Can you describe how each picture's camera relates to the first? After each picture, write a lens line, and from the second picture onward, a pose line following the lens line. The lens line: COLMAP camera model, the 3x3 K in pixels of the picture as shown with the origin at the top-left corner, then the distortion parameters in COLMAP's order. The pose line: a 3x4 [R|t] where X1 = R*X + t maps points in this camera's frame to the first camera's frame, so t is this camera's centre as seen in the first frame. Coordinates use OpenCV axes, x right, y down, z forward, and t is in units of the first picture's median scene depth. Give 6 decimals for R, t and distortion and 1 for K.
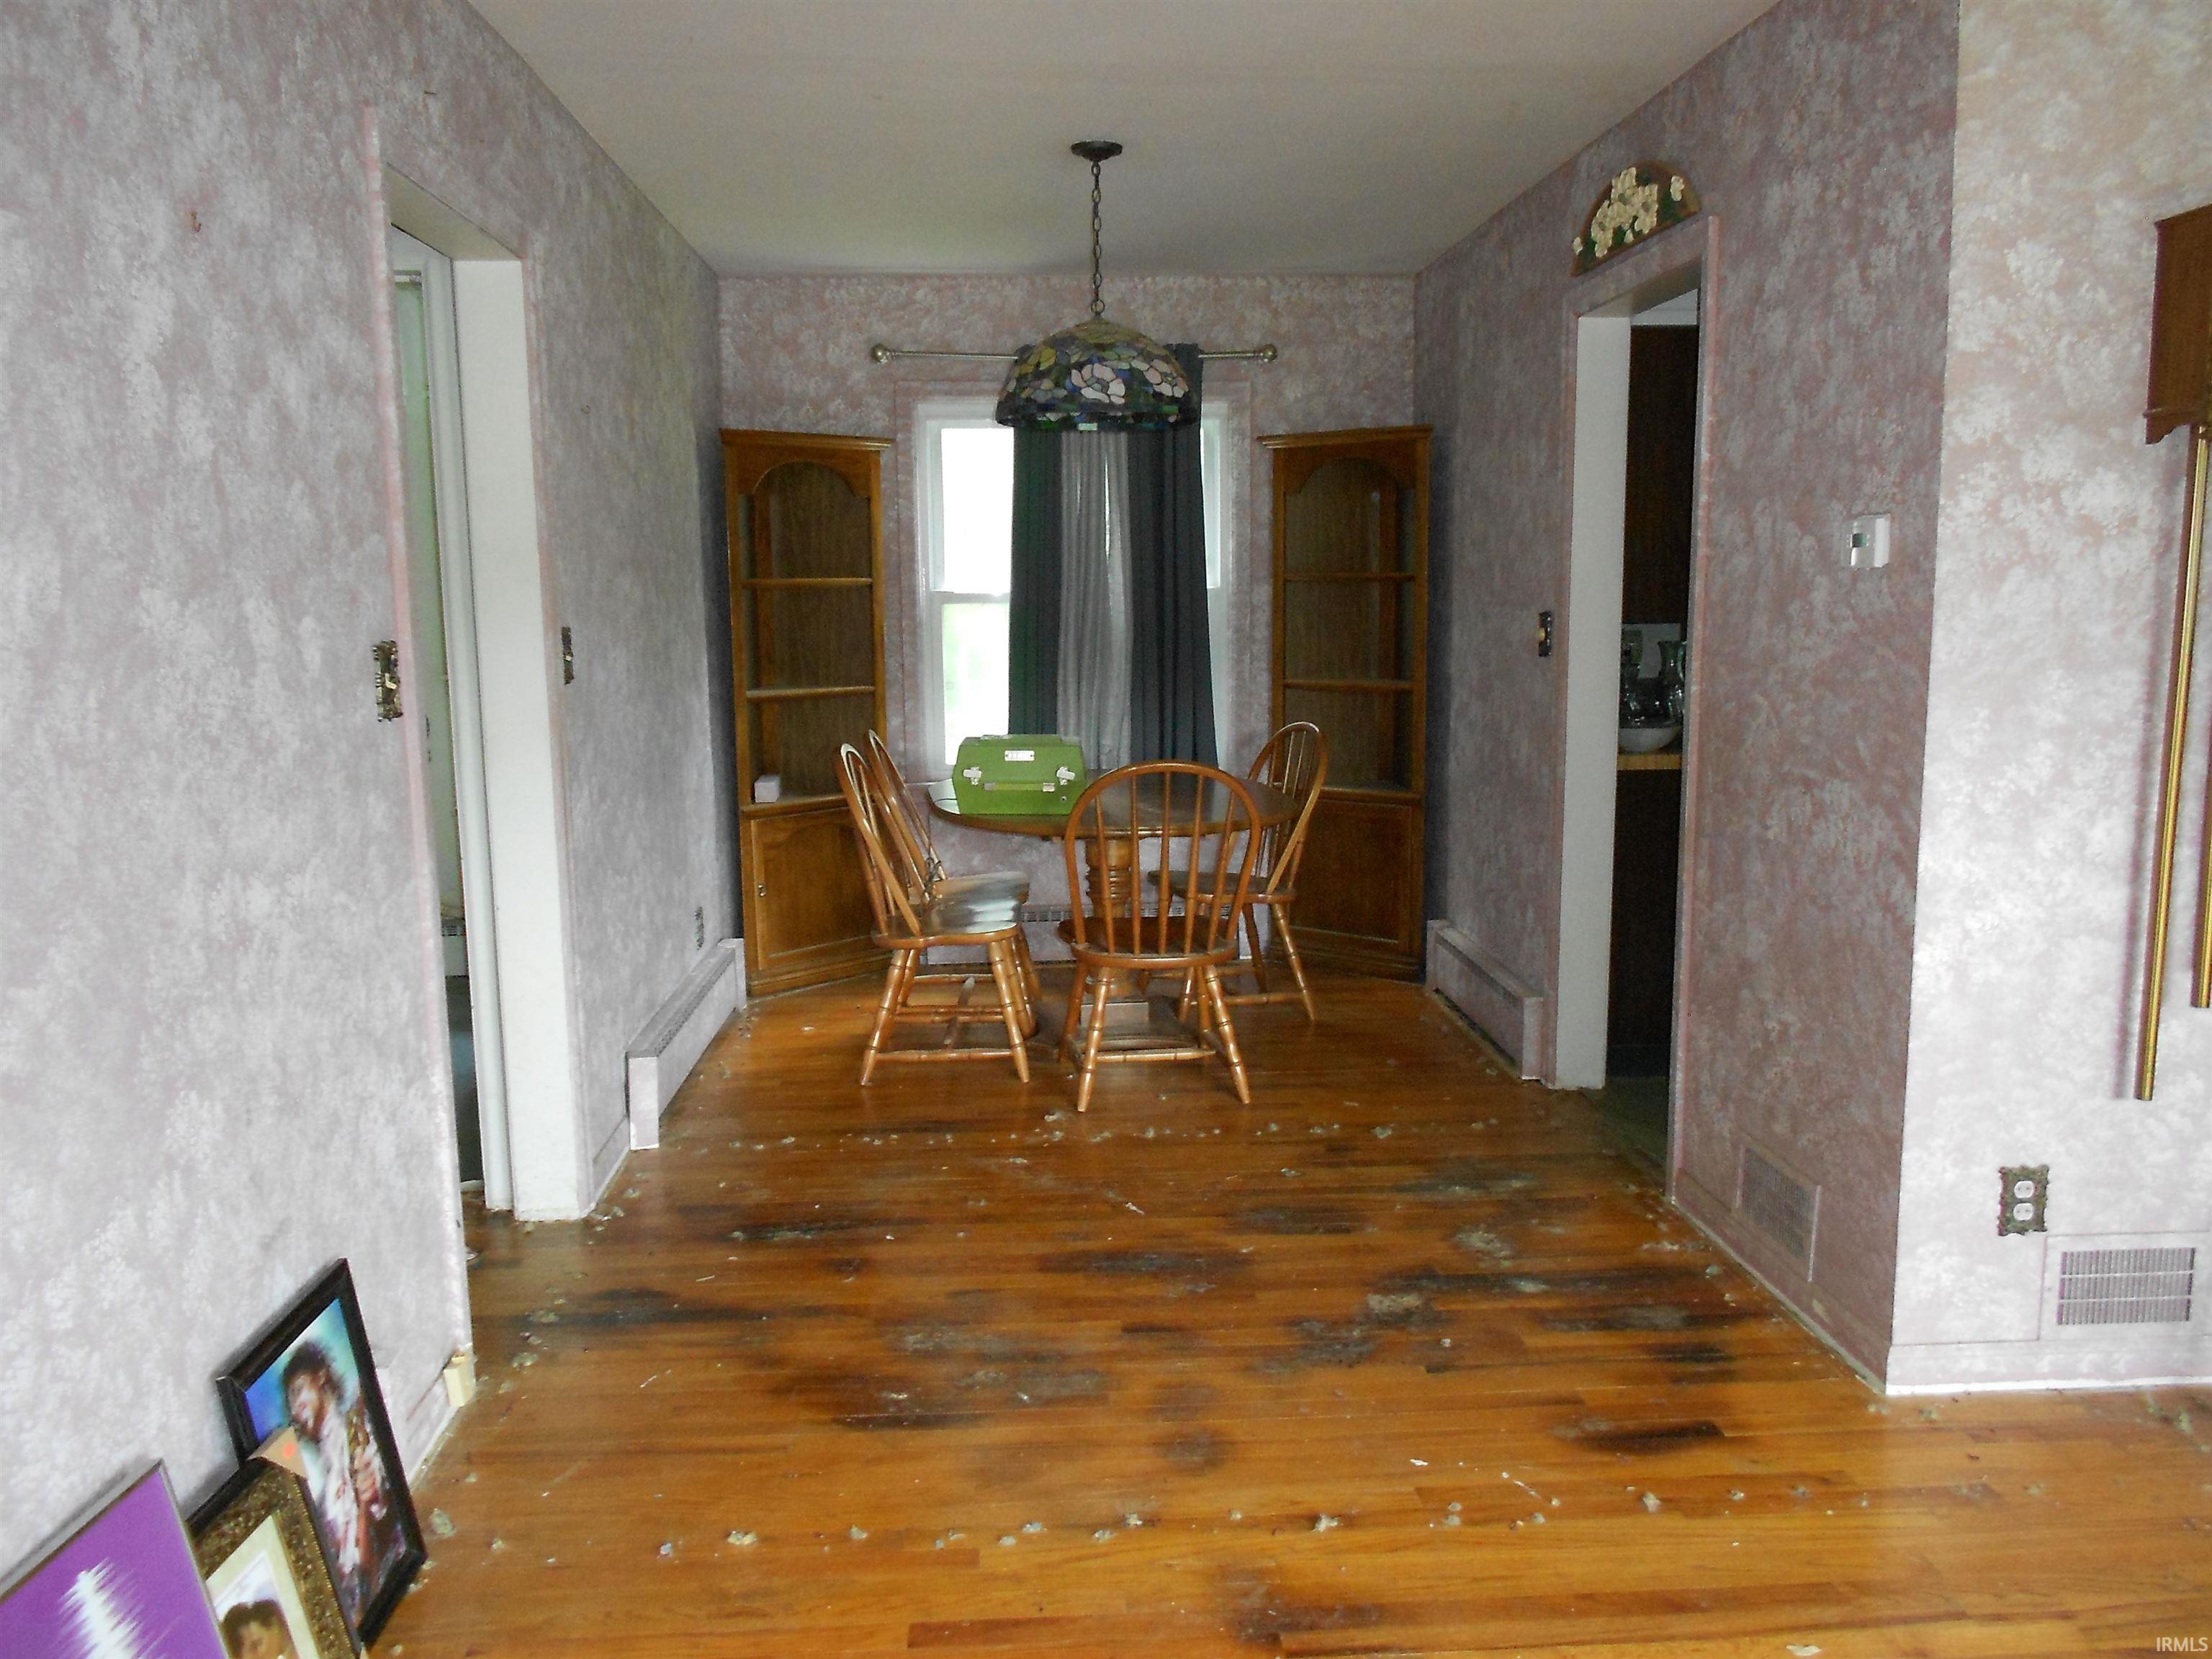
lens RADIAL K [[1685.1, 0, 1103.9], [0, 1685.1, 843.9], [0, 0, 1]] dist [0.001649, -0.007545]
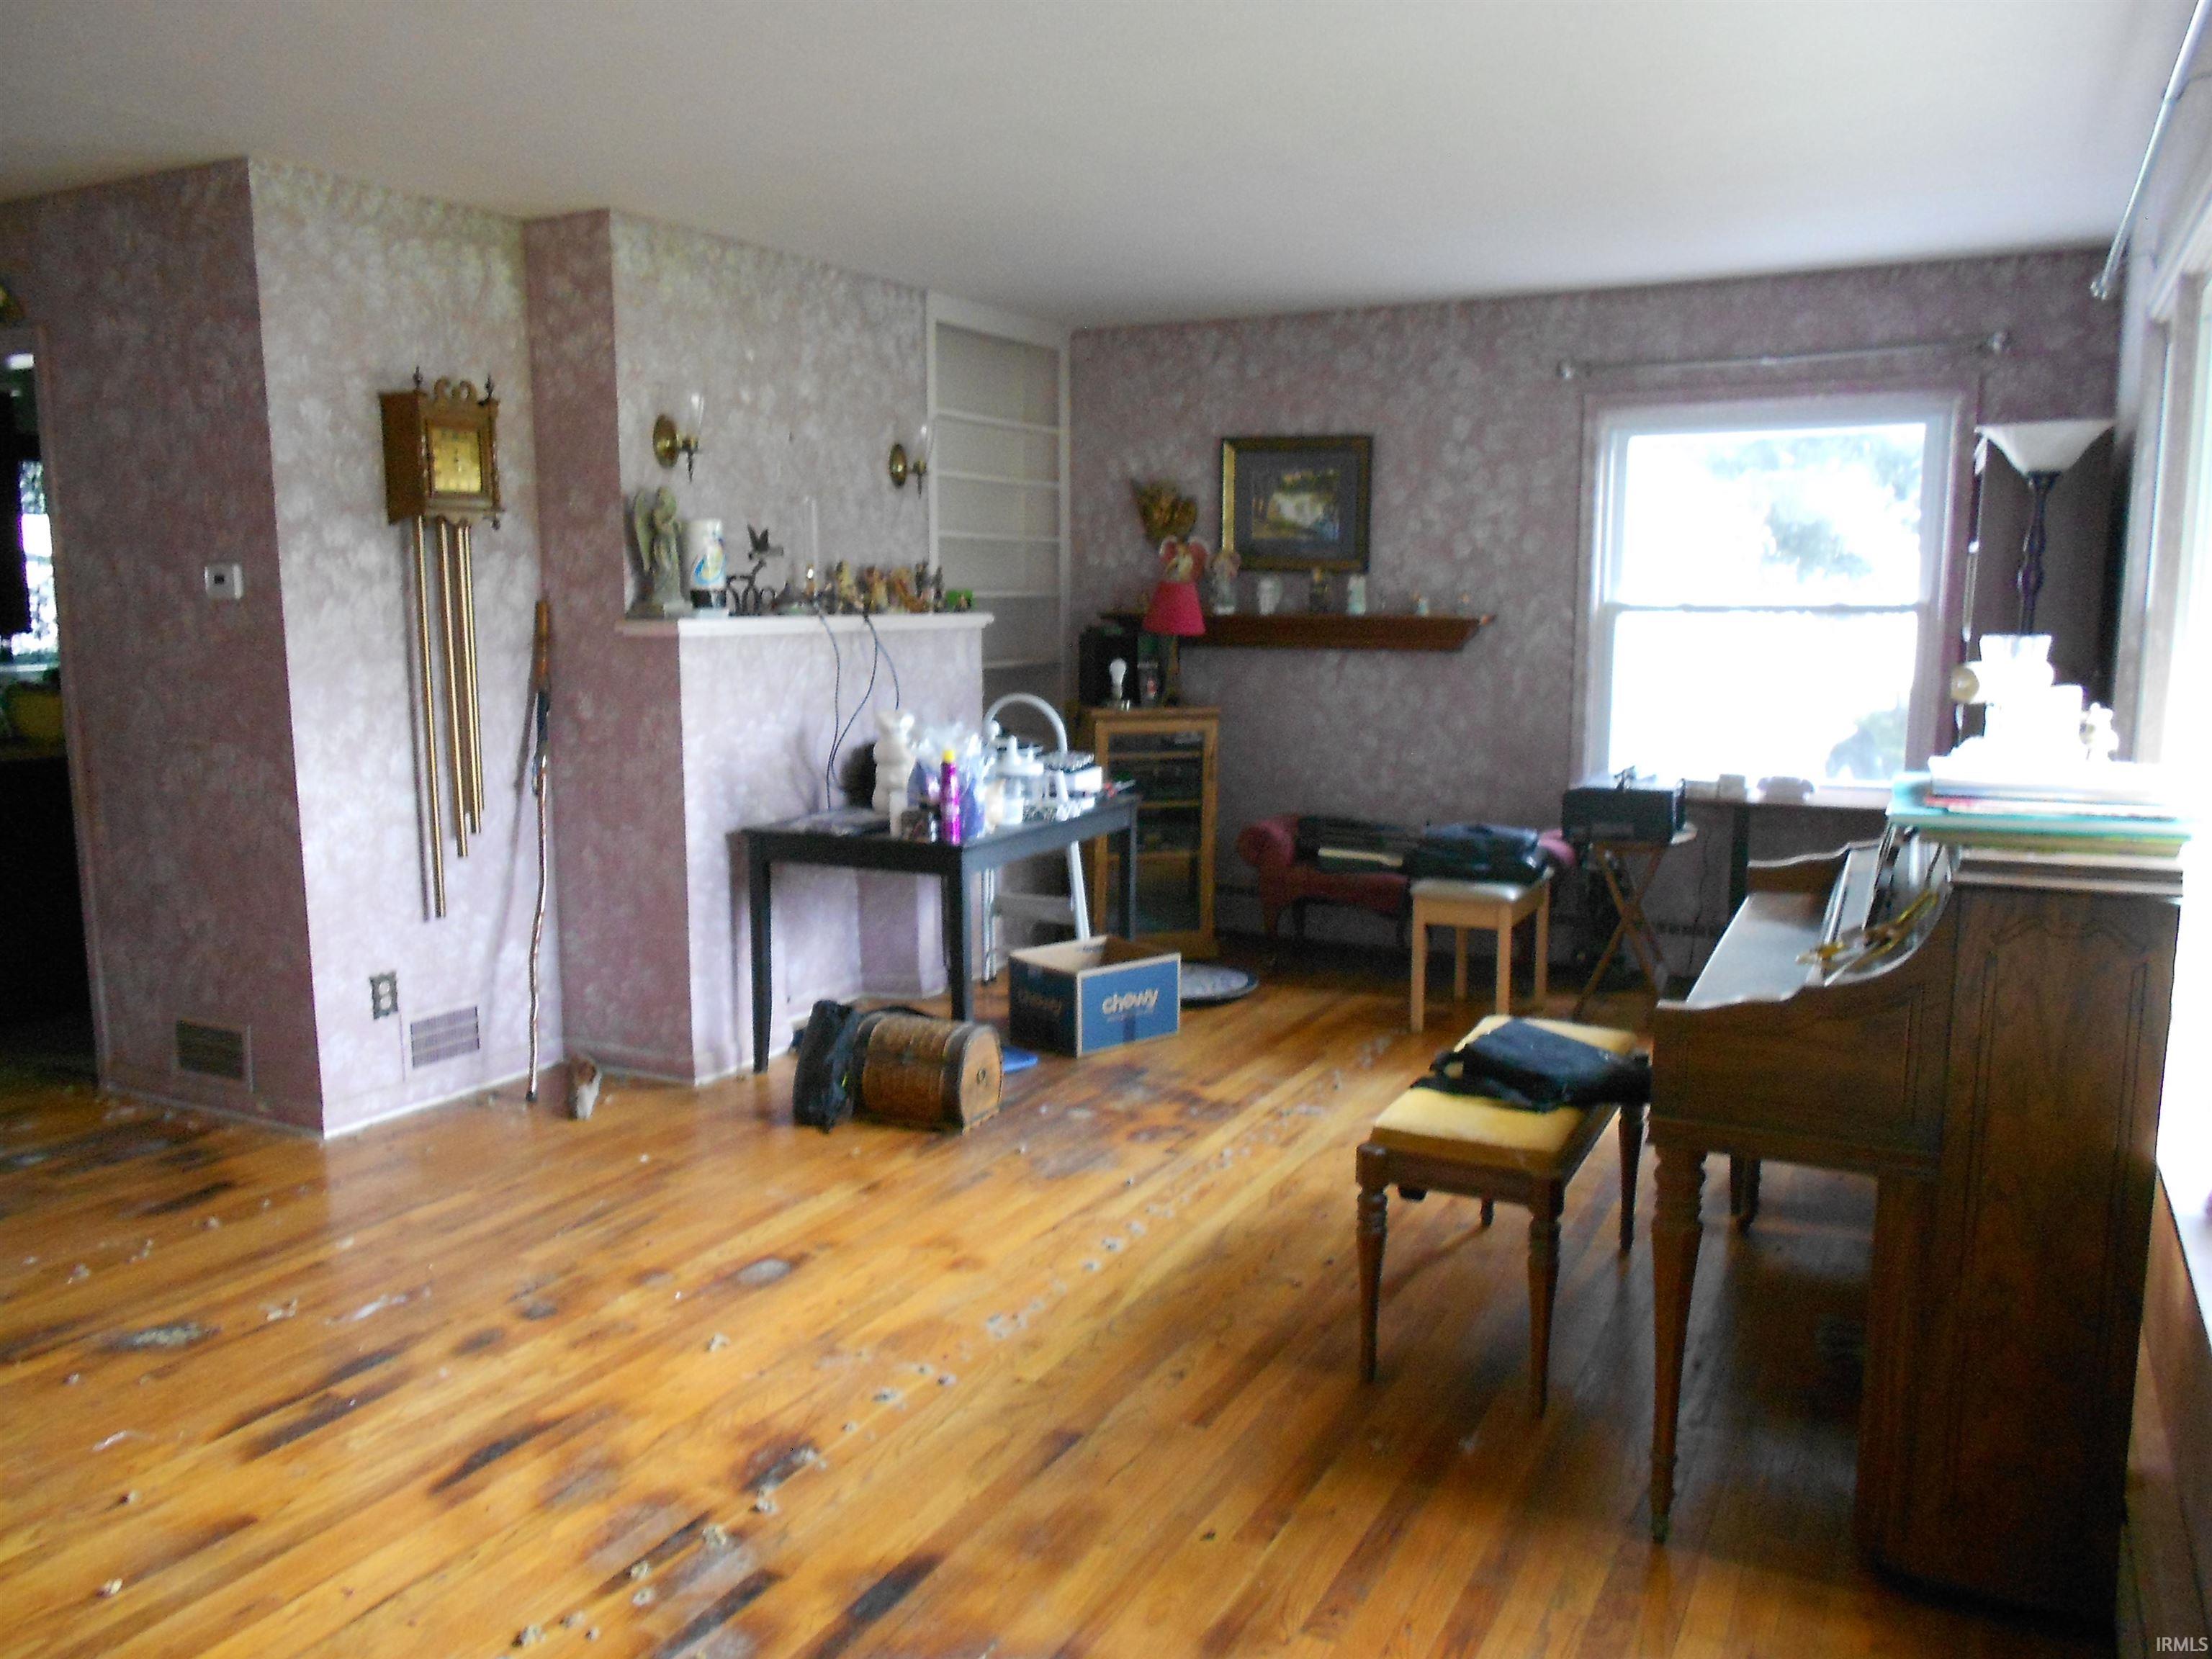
lens RADIAL K [[1685.1, 0, 1103.9], [0, 1685.1, 844.0], [0, 0, 1]] dist [0.001649, -0.007545]
pose [[0.511678, -0.113596, 0.851635, -0.450348], [0.123546, 0.990648, 0.057909, 0.061919], [-0.850248, 0.075586, 0.520927, -0.422840]]
